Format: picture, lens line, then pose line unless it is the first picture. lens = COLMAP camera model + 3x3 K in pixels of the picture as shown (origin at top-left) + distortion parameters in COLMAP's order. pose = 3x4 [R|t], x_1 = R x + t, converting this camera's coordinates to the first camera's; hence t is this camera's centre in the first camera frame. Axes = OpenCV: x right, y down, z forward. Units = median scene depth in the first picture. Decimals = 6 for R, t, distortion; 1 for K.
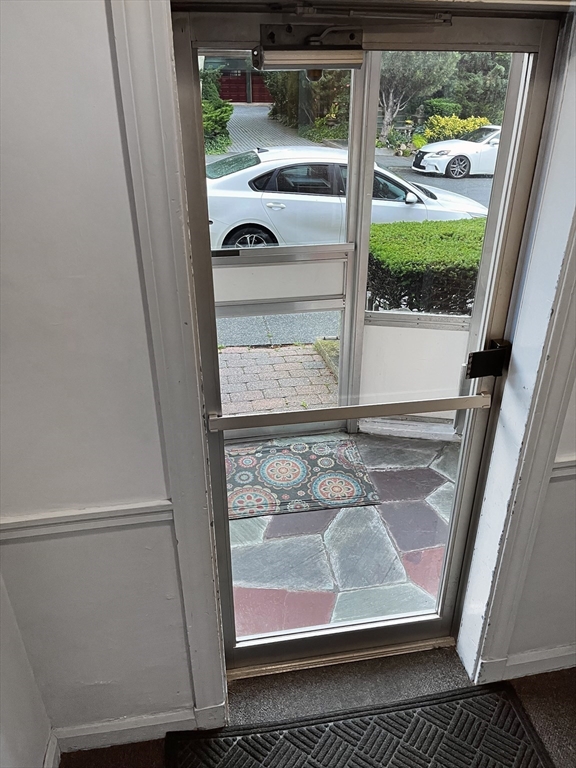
lens RADIAL K [[579.9, 0, 288.0], [0, 579.9, 384.0], [0, 0, 1]] dist [0.000183, 0.000036]
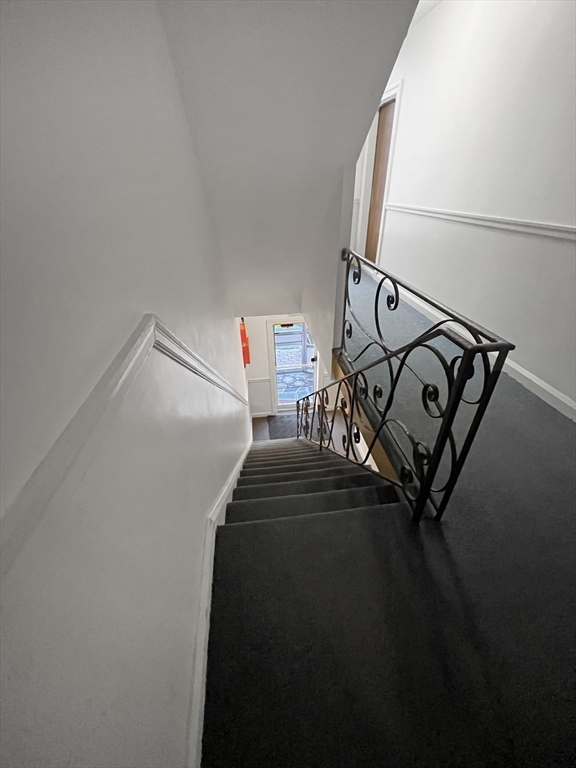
lens RADIAL K [[311.7, 0, 288.0], [0, 311.7, 384.0], [0, 0, 1]] dist [-0.000778, -0.000138]
pose [[0.998752, 0.012030, -0.048464, 0.107810], [-0.007663, 0.995975, 0.089303, -0.037599], [0.049344, -0.088820, 0.994825, -1.442326]]
